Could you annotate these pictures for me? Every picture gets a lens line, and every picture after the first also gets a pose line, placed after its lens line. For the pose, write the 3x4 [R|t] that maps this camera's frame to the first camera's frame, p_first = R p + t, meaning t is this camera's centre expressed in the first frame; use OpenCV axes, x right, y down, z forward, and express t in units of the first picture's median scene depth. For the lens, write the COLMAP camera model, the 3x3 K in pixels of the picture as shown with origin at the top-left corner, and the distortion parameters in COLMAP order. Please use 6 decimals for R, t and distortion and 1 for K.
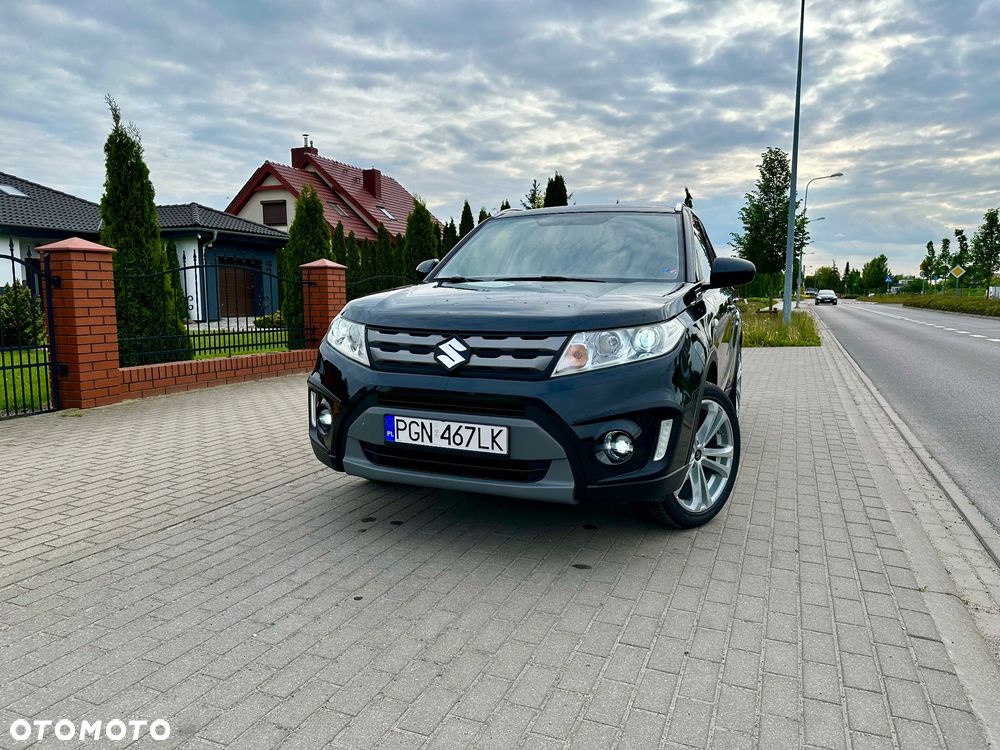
lens RADIAL K [[706.9, 0, 503.8], [0, 706.9, 370.4], [0, 0, 1]] dist [0.059438, -0.072817]
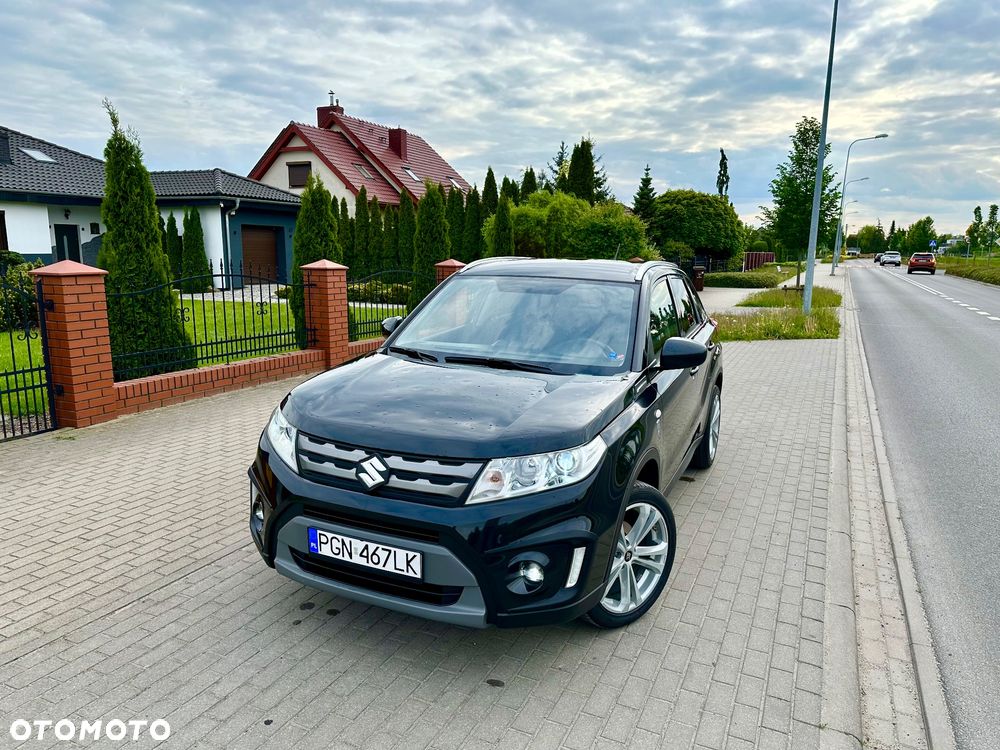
lens RADIAL K [[708.2, 0, 503.8], [0, 708.2, 376.0], [0, 0, 1]] dist [0.052846, -0.064095]
pose [[0.998815, 0.019928, -0.044410, 0.134063], [-0.016611, 0.997132, 0.073838, -0.204500], [0.045754, -0.073013, 0.996281, 0.002742]]
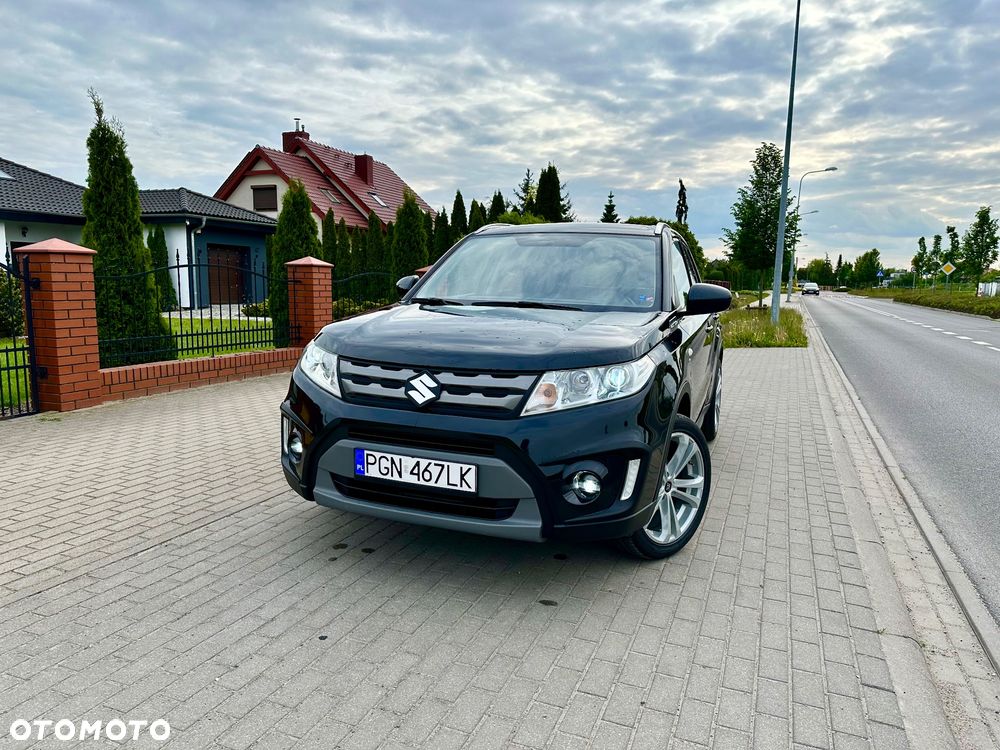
lens RADIAL K [[707.8, 0, 503.7], [0, 707.8, 373.4], [0, 0, 1]] dist [0.056983, -0.069313]
pose [[0.999826, 0.014876, 0.011266, 0.025408], [-0.015136, 0.999613, 0.023340, -0.060865], [-0.010914, -0.023507, 0.999664, -0.002915]]
